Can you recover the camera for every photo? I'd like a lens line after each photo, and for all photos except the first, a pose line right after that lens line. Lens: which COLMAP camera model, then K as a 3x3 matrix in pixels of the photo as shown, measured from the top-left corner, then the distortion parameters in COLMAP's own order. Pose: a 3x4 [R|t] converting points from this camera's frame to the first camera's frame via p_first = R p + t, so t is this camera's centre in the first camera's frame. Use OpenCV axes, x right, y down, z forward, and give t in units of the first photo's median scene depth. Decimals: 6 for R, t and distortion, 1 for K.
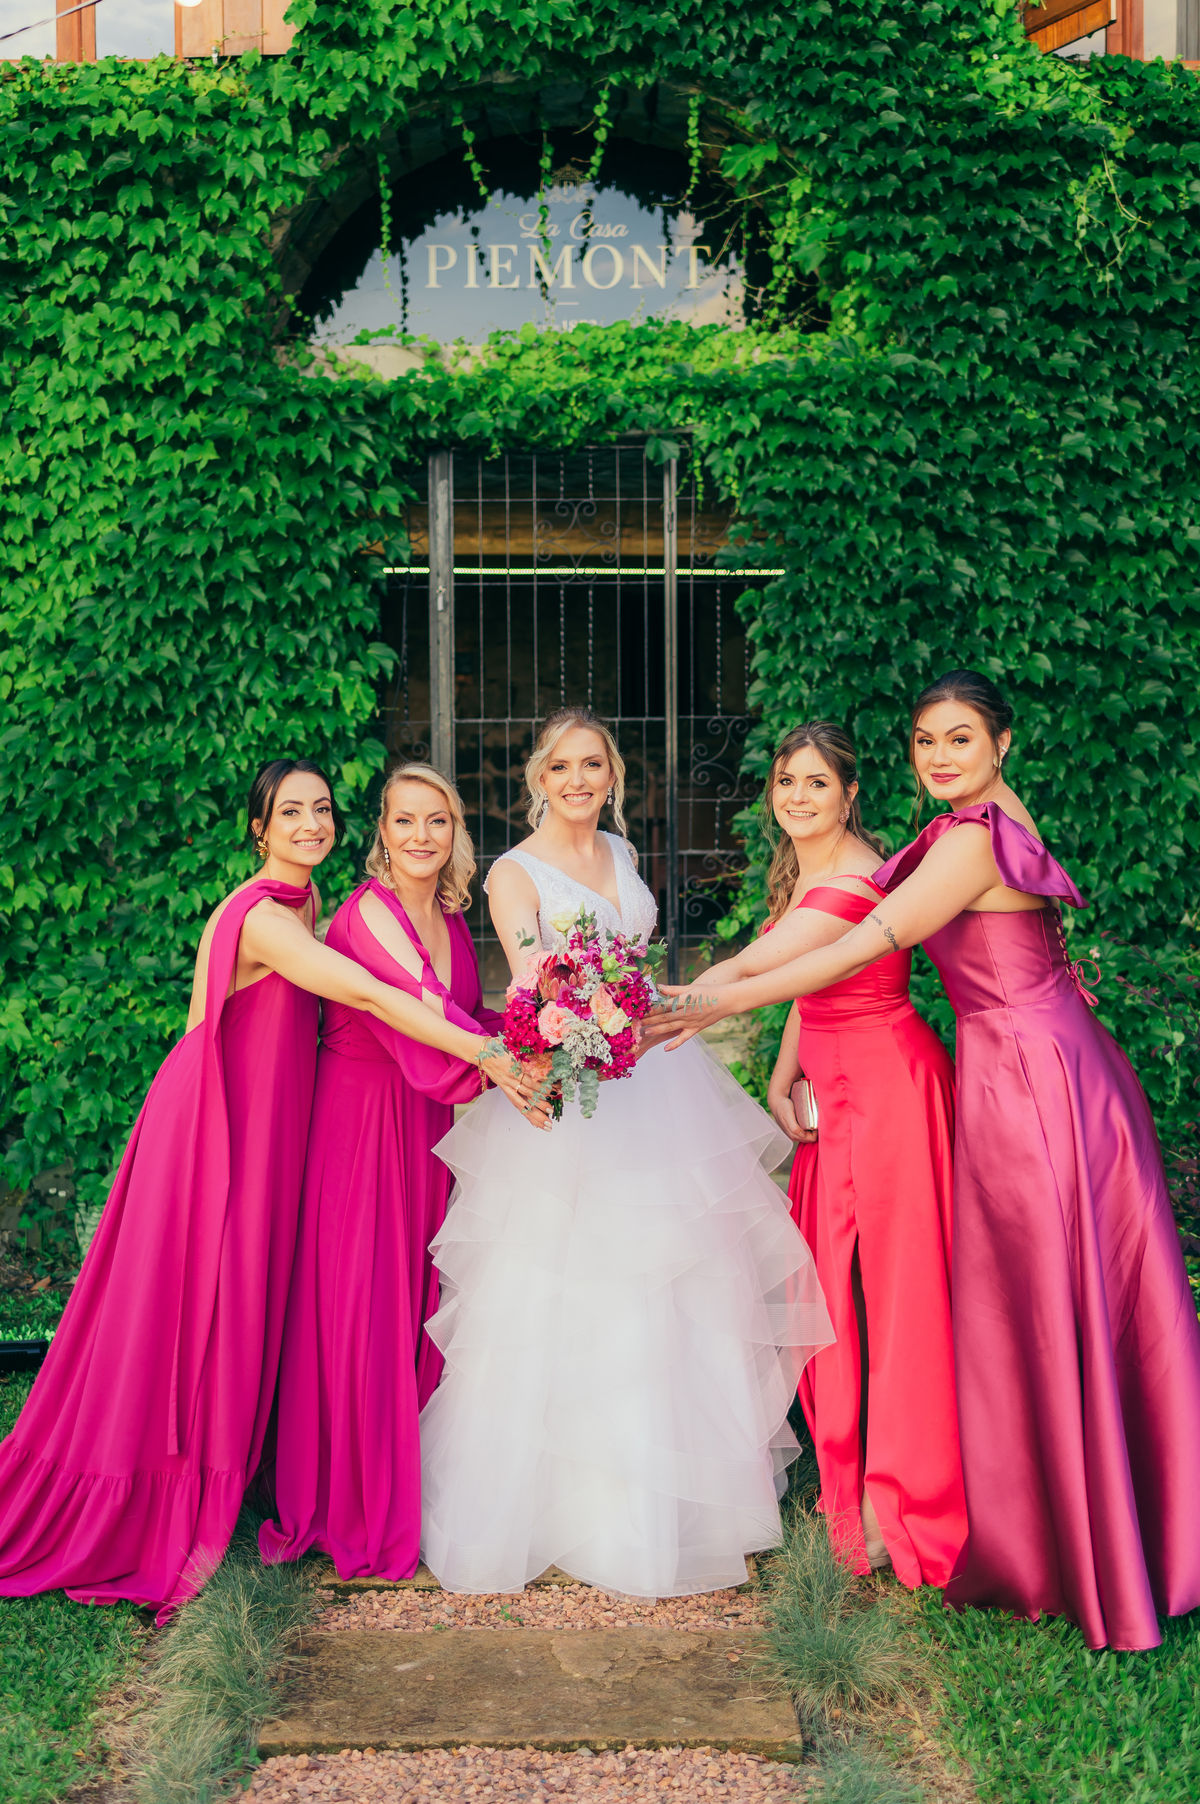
lens RADIAL K [[1783.8, 0, 578.9], [0, 1783.8, 828.7], [0, 0, 1]] dist [-0.011001, -0.007601]
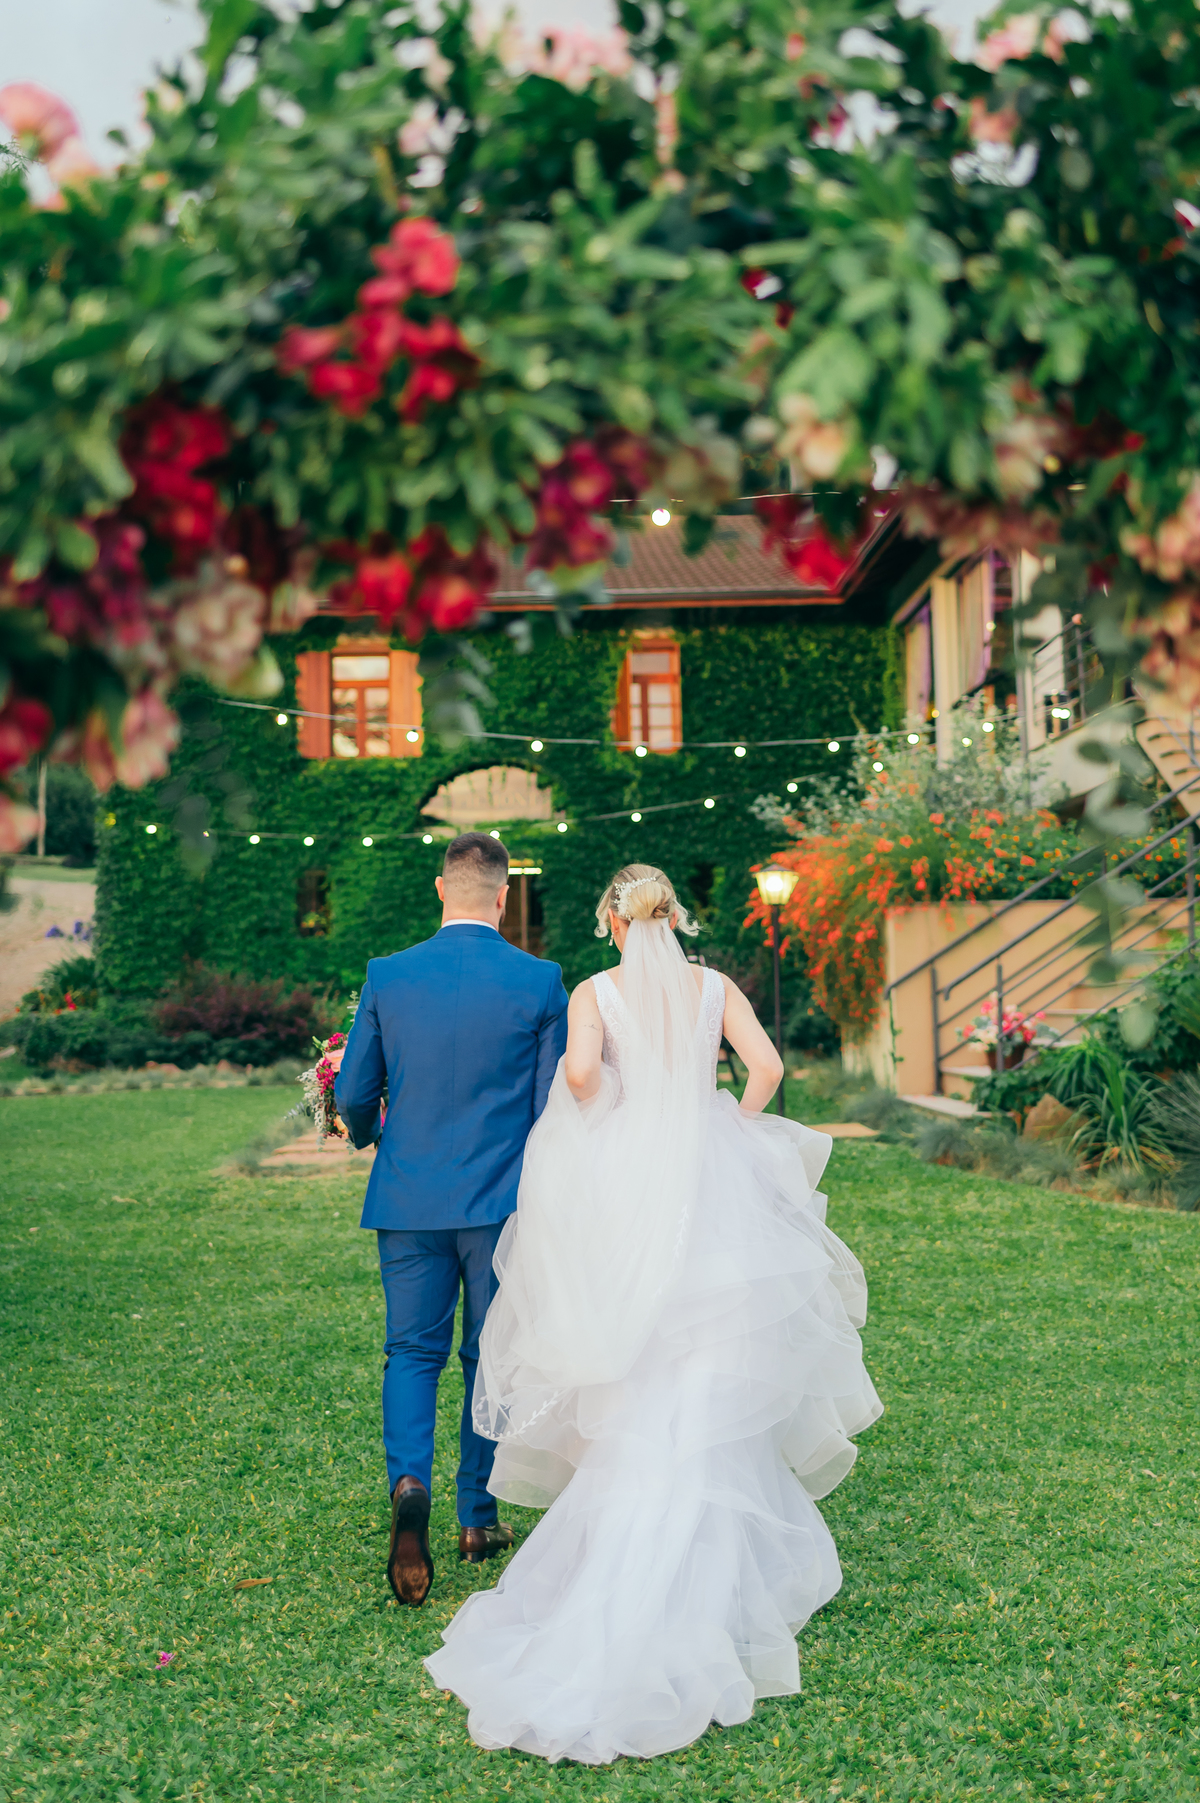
lens RADIAL K [[2026.4, 0, 619.8], [0, 2026.4, 802.2], [0, 0, 1]] dist [0.010767, 0.002367]
pose [[0.999859, -0.016520, 0.003058, 0.252740], [0.016760, 0.993402, -0.113457, 0.163851], [-0.001164, 0.113492, 0.993538, -3.350118]]
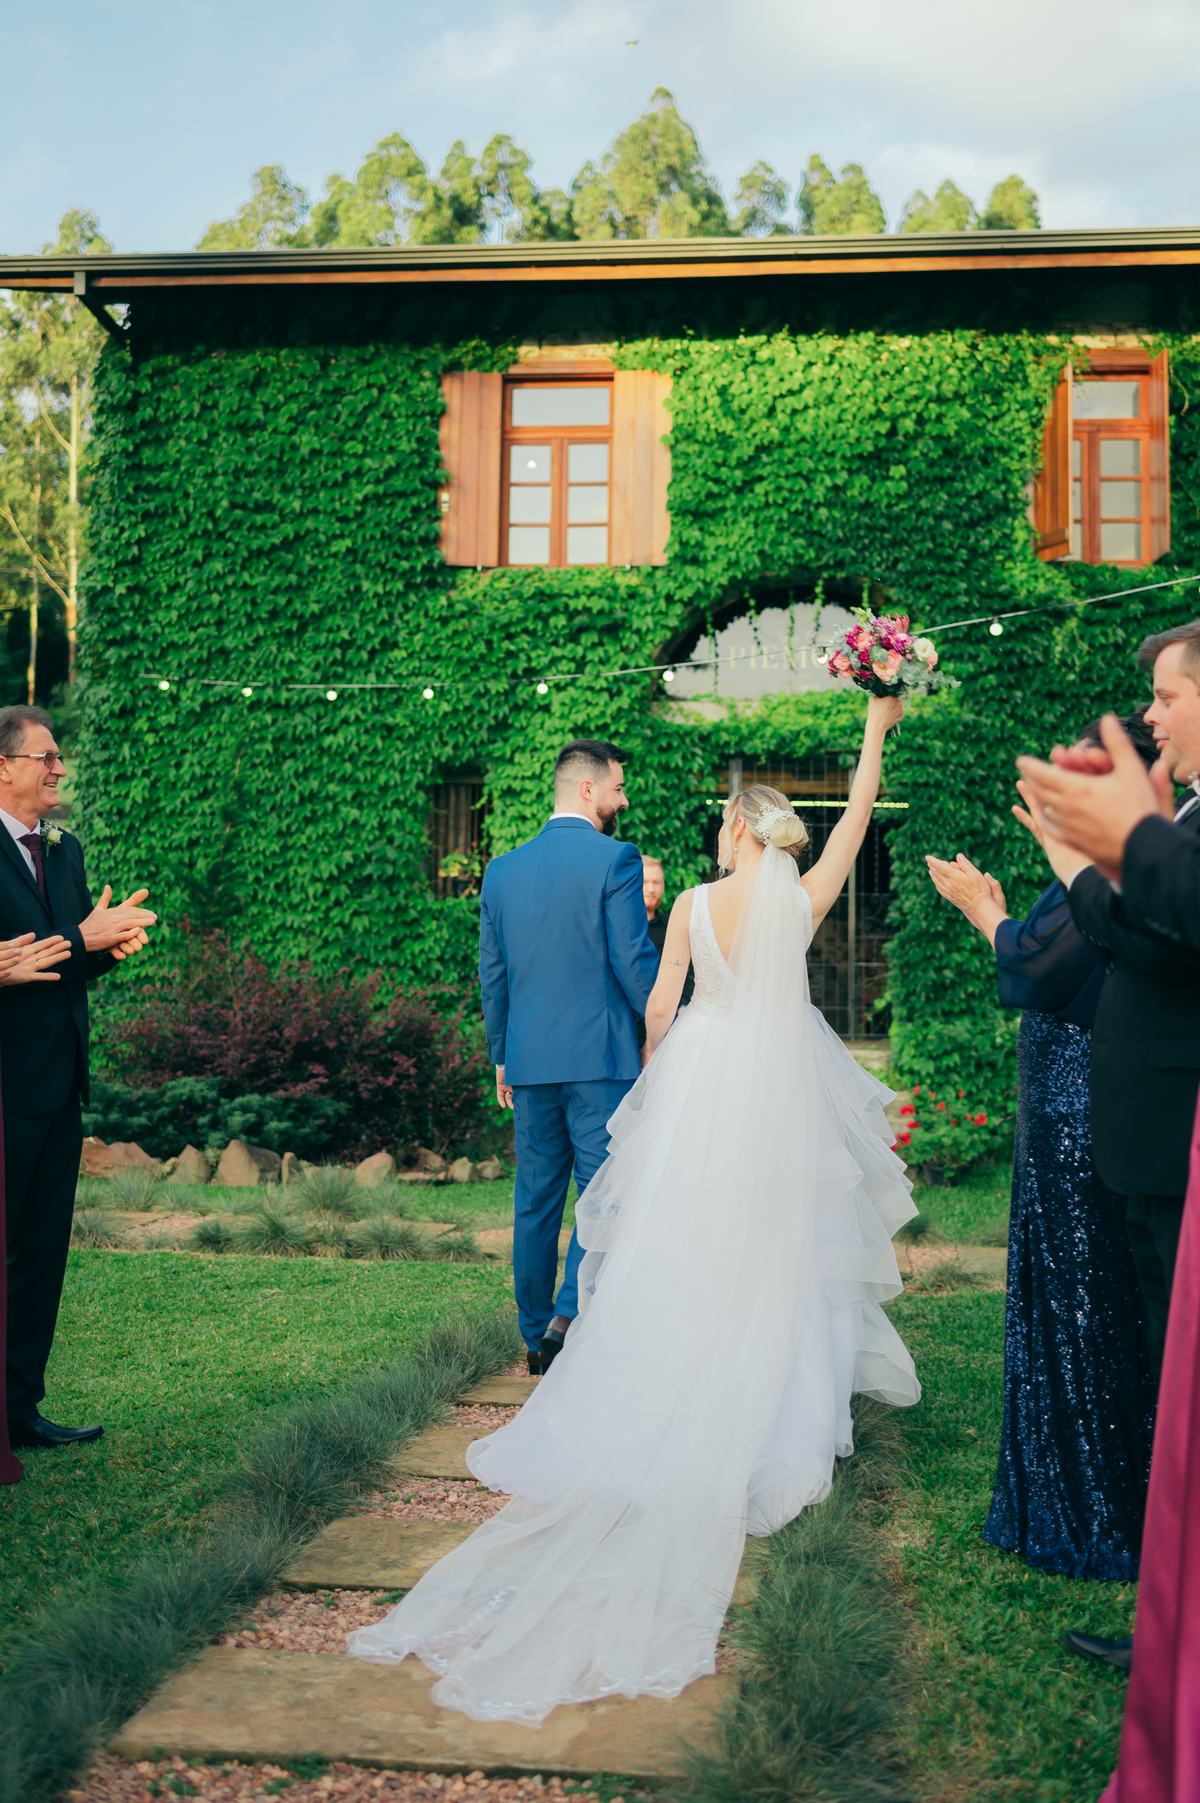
lens RADIAL K [[2026.4, 0, 619.8], [0, 2026.4, 802.2], [0, 0, 1]] dist [0.010767, 0.002367]
pose [[0.992203, 0.010123, -0.124223, 0.077892], [-0.023645, 0.993884, -0.107865, 0.085875], [0.122371, 0.109962, 0.986374, -1.278381]]
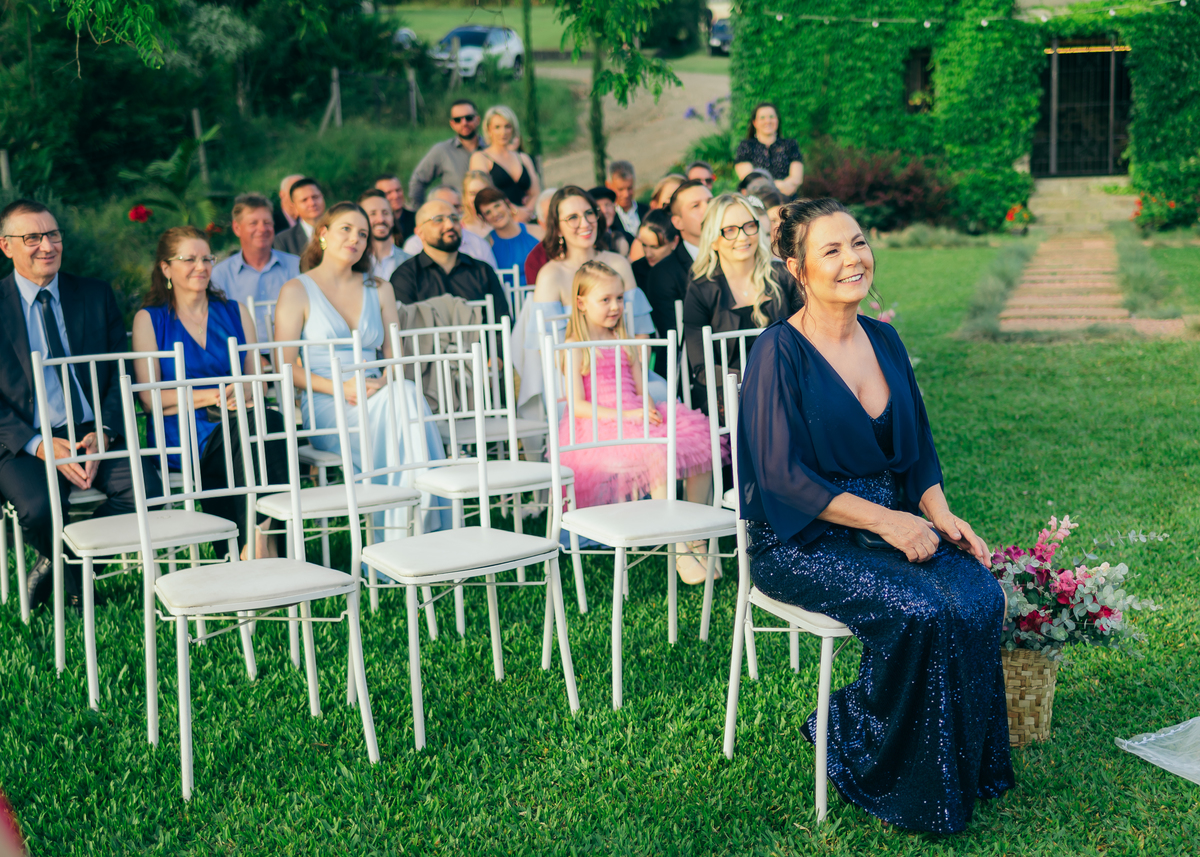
lens RADIAL K [[1635.5, 0, 679.4], [0, 1635.5, 510.9], [0, 0, 1]] dist [0.001810, -0.011494]
pose [[0.972060, 0.024622, -0.233436, -0.014174], [0.019554, 0.982533, 0.185059, 0.147495], [0.233915, -0.184453, 0.954600, -3.094513]]
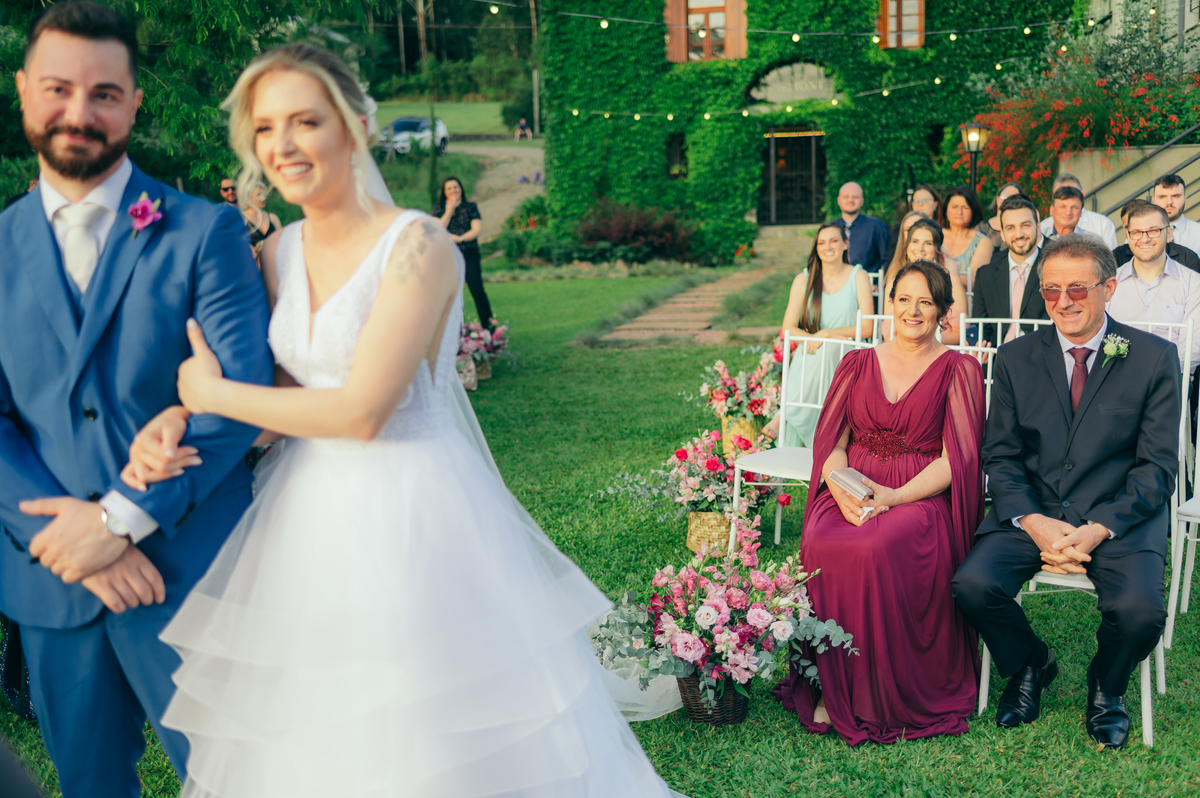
lens RADIAL K [[1189.0, 0, 600.0], [0, 1189.0, 399.0], [0, 0, 1]] dist [0.000566, -0.010879]
pose [[0.971161, 0.009470, -0.238238, 0.312620], [0.022613, 0.991048, 0.131576, 0.144768], [0.237351, -0.133169, 0.962253, -3.017802]]
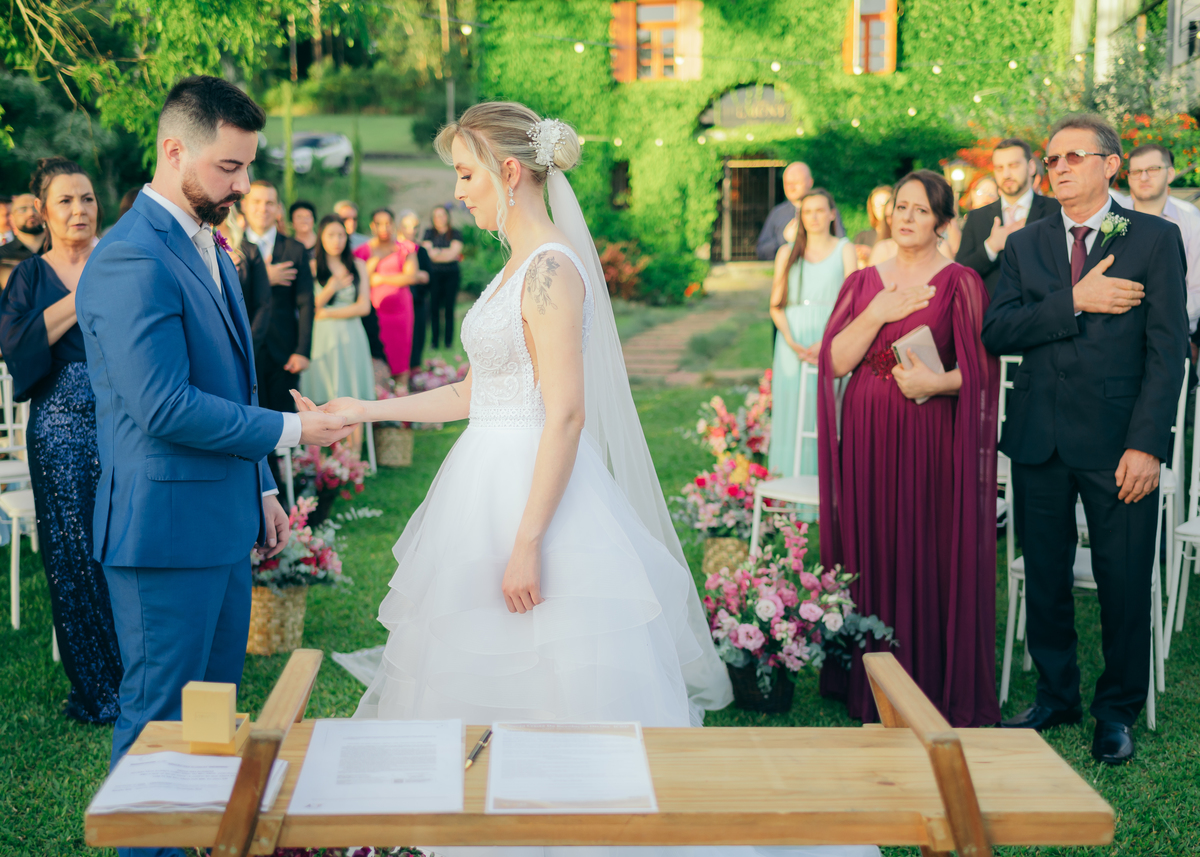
lens RADIAL K [[1363.3, 0, 563.2], [0, 1363.3, 433.5], [0, 0, 1]] dist [-0.007130, 0.006465]
pose [[0.979817, 0.021362, -0.198749, 0.270061], [0.001561, 0.993425, 0.114471, 0.146256], [0.199888, -0.112471, 0.973342, -3.173459]]
